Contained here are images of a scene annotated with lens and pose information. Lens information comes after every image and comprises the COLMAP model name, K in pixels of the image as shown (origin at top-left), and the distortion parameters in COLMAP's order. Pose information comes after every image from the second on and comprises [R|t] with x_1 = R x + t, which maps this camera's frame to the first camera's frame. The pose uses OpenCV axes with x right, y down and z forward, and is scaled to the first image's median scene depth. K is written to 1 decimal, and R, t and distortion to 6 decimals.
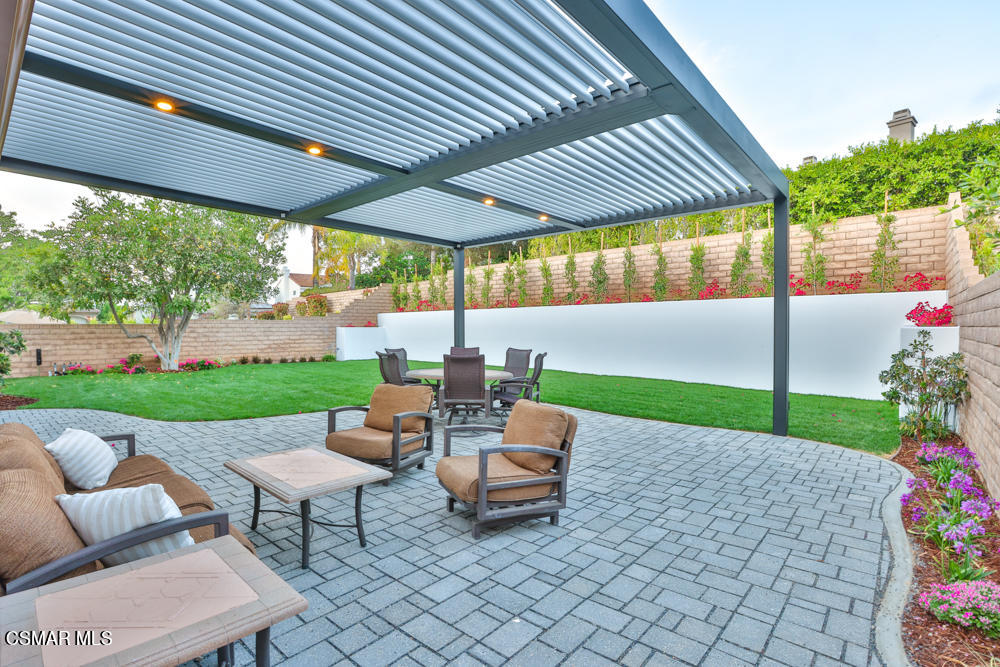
lens RADIAL K [[479.2, 0, 502.4], [0, 479.2, 335.2], [0, 0, 1]] dist [-0.035030, 0.006171]
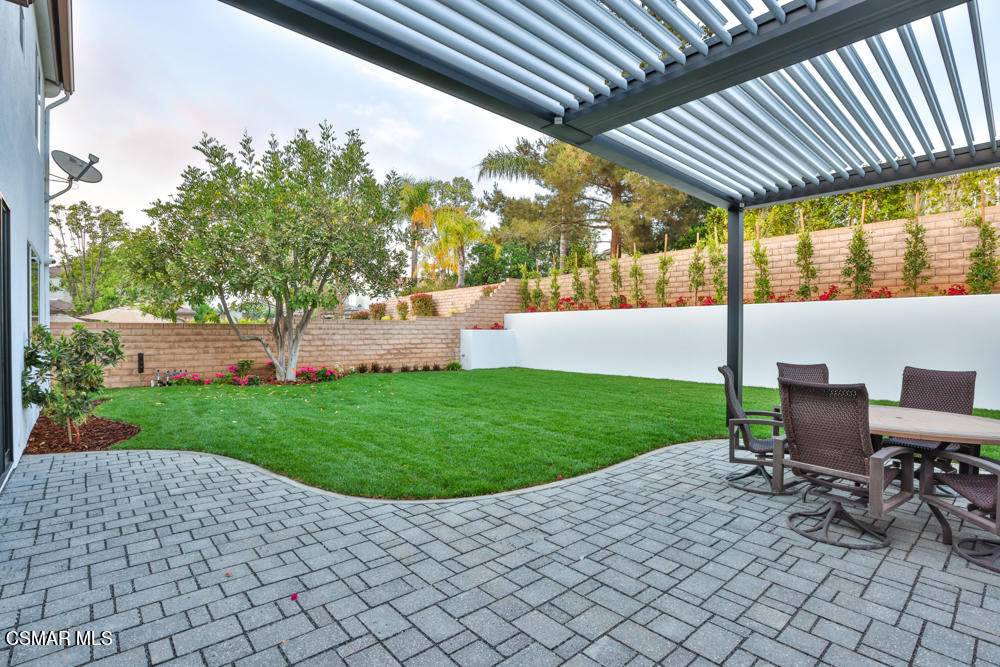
lens RADIAL K [[479.2, 0, 502.9], [0, 479.2, 333.3], [0, 0, 1]] dist [-0.035030, 0.006171]
pose [[0.991738, 0.008026, -0.128031, -0.224584], [-0.009466, 0.999899, -0.010646, -0.002683], [0.127933, 0.011770, 0.991713, 0.226373]]
